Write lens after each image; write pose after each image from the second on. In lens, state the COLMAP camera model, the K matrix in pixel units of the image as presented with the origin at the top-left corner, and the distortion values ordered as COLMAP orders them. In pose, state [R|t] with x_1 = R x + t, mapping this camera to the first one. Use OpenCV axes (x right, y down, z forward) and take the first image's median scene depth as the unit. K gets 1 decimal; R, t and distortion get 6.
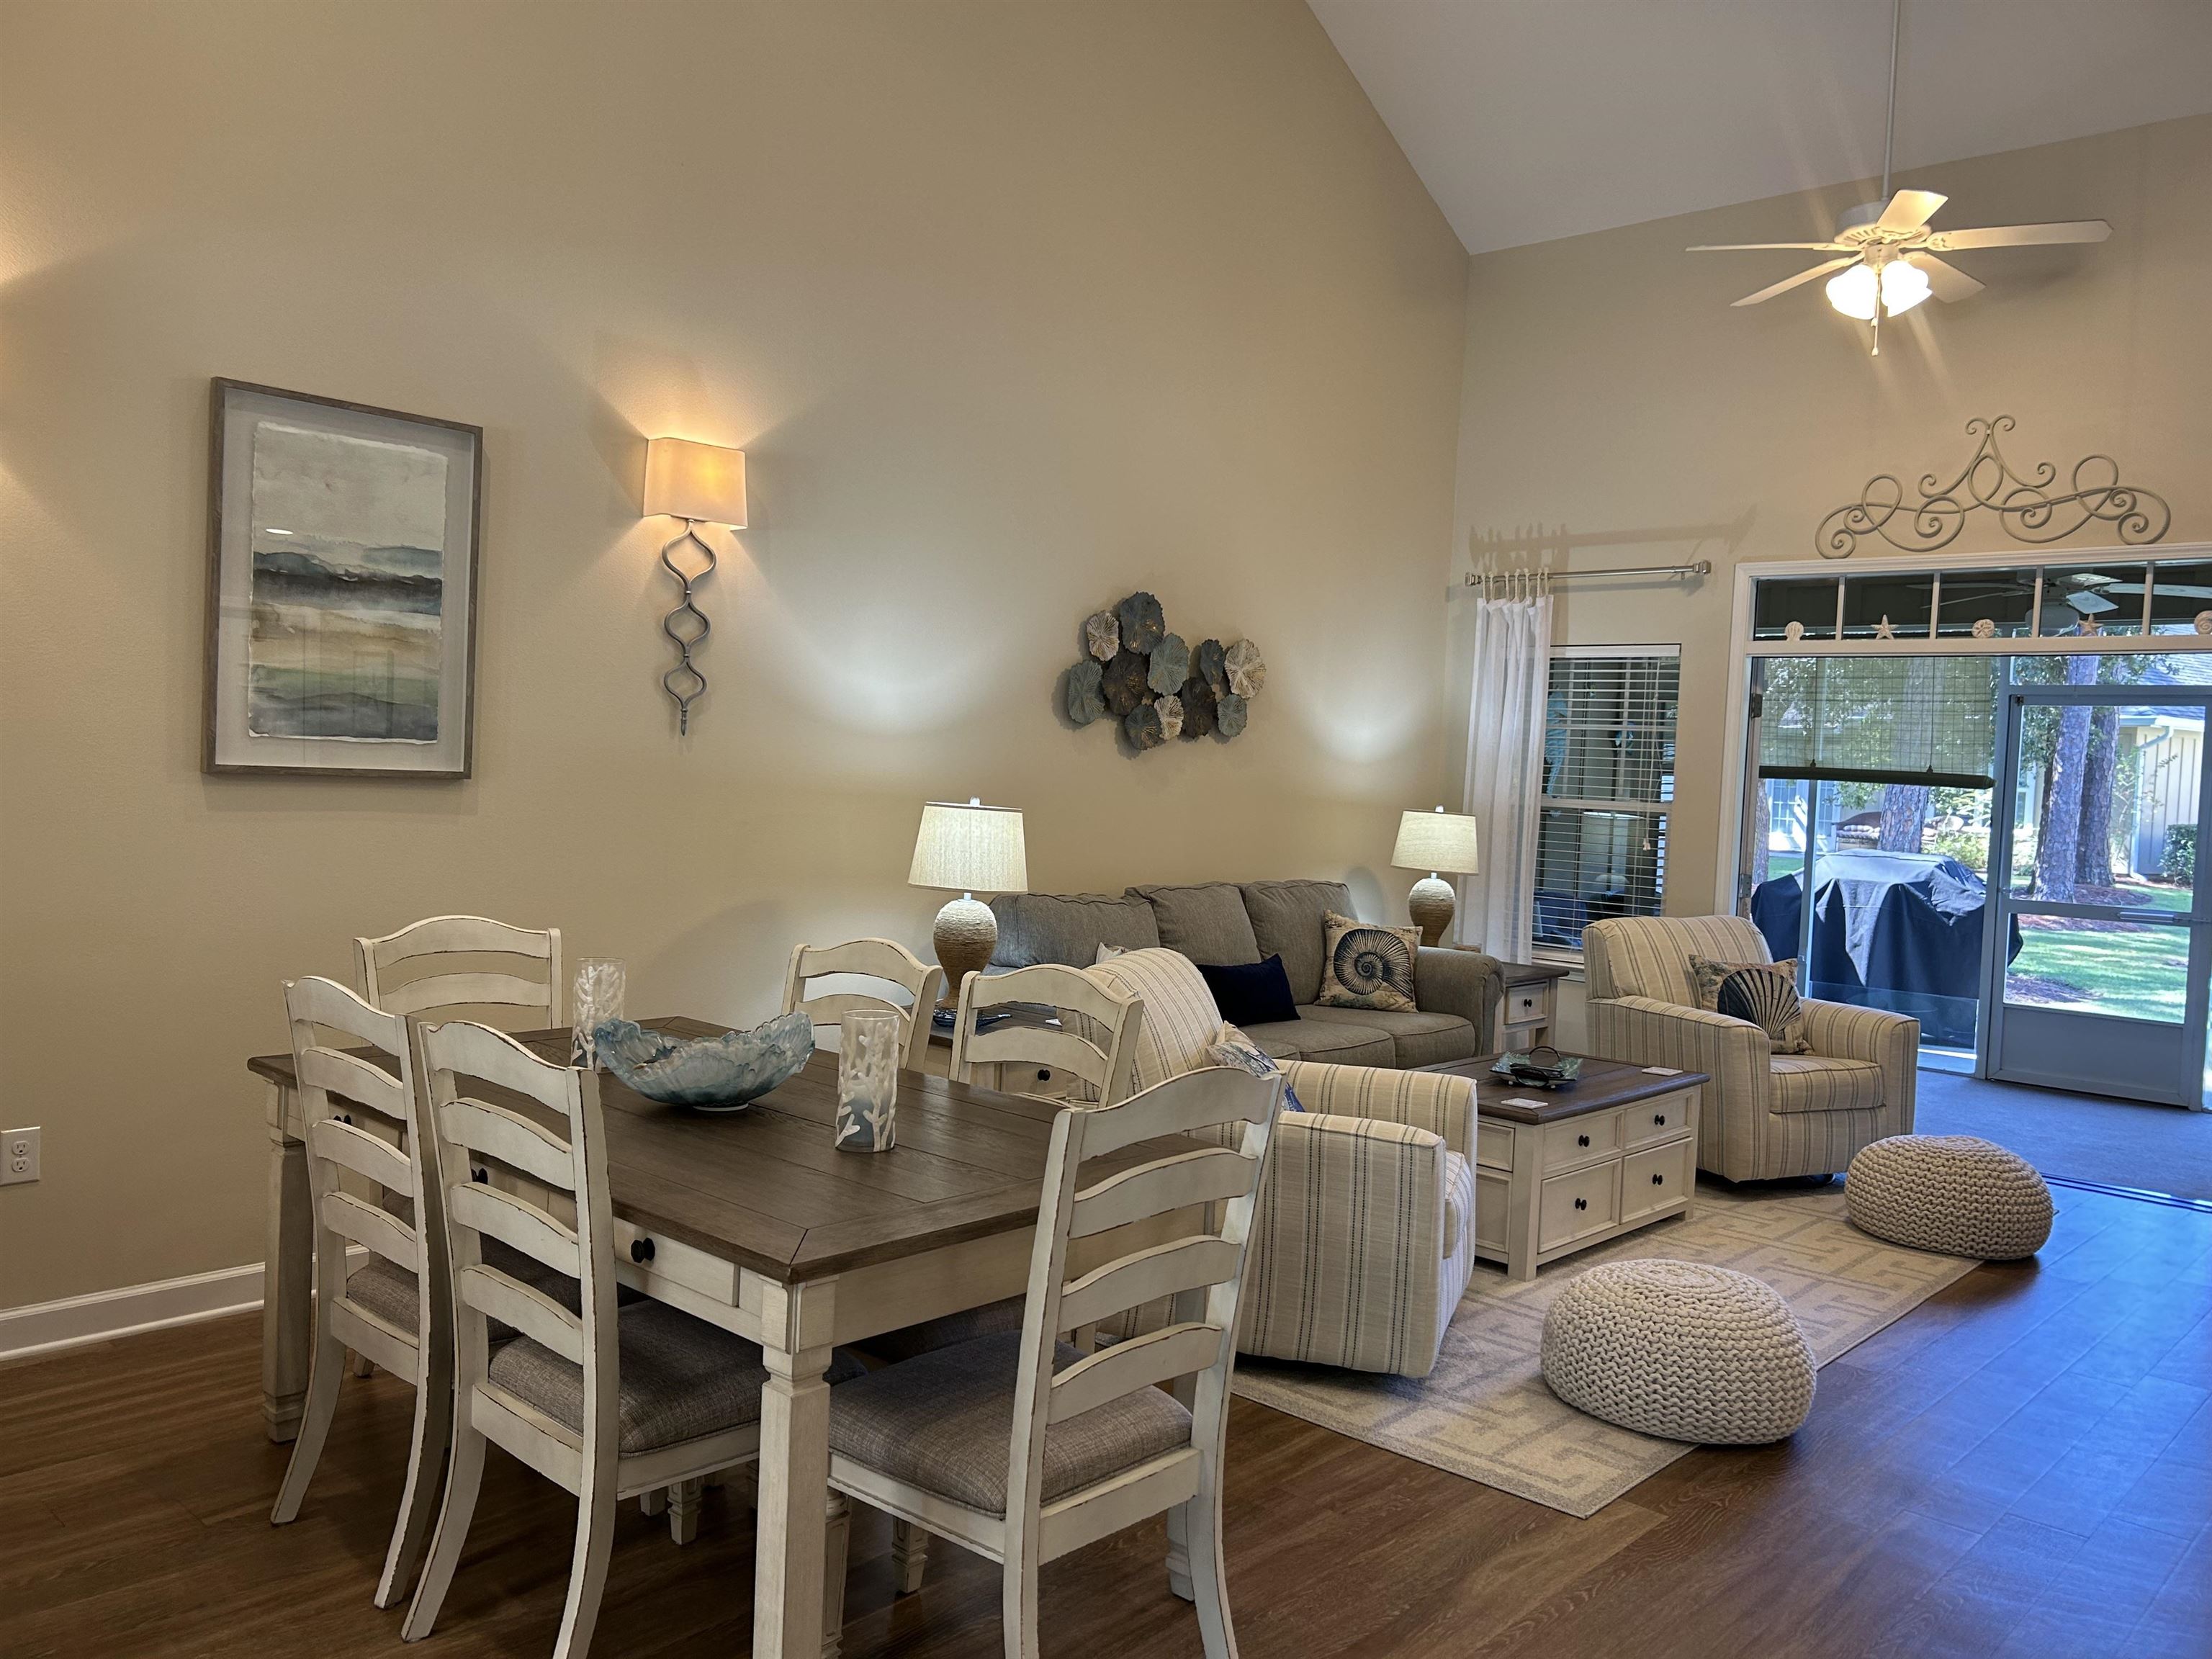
lens RADIAL K [[1660.4, 0, 1098.1], [0, 1660.4, 827.1], [0, 0, 1]] dist [0.060116, -0.080510]
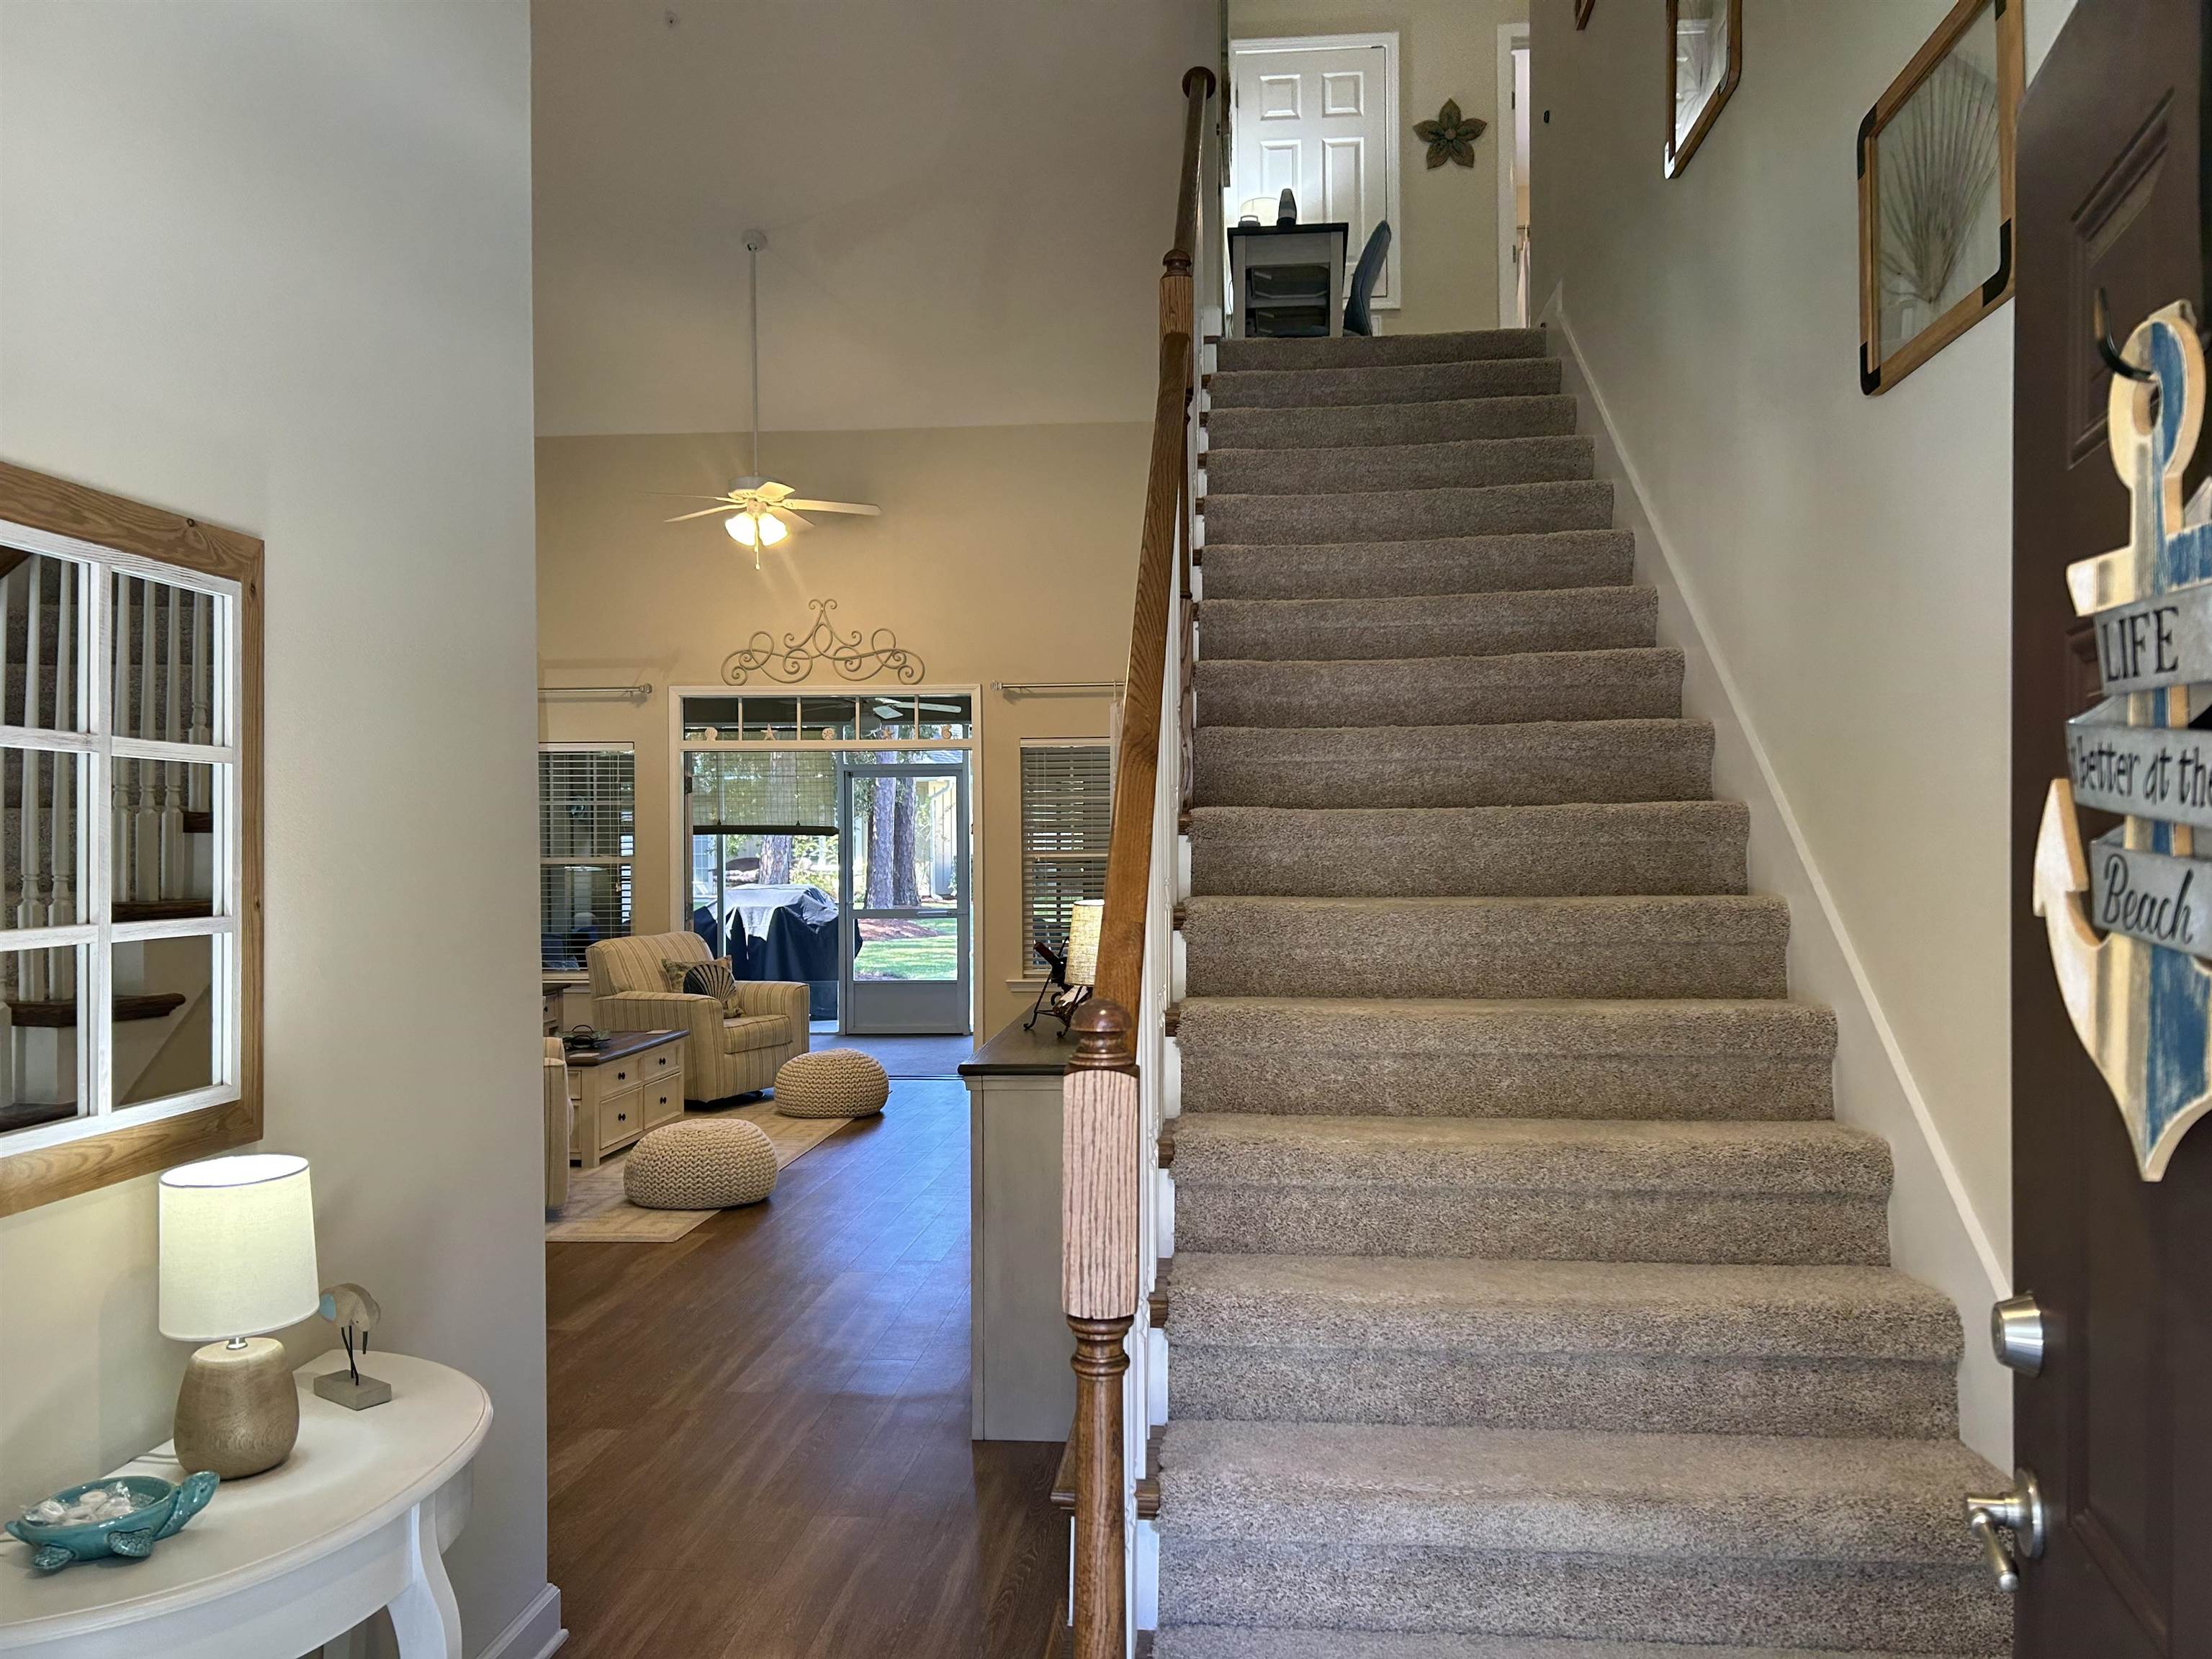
lens RADIAL K [[1660.4, 0, 1147.4], [0, 1660.4, 846.9], [0, 0, 1]] dist [0.060116, -0.080510]
pose [[0.776695, -0.049883, 0.627898, -0.228693], [0.063936, 0.997954, 0.000195, 0.005971], [-0.626623, 0.039994, 0.778295, -0.404478]]
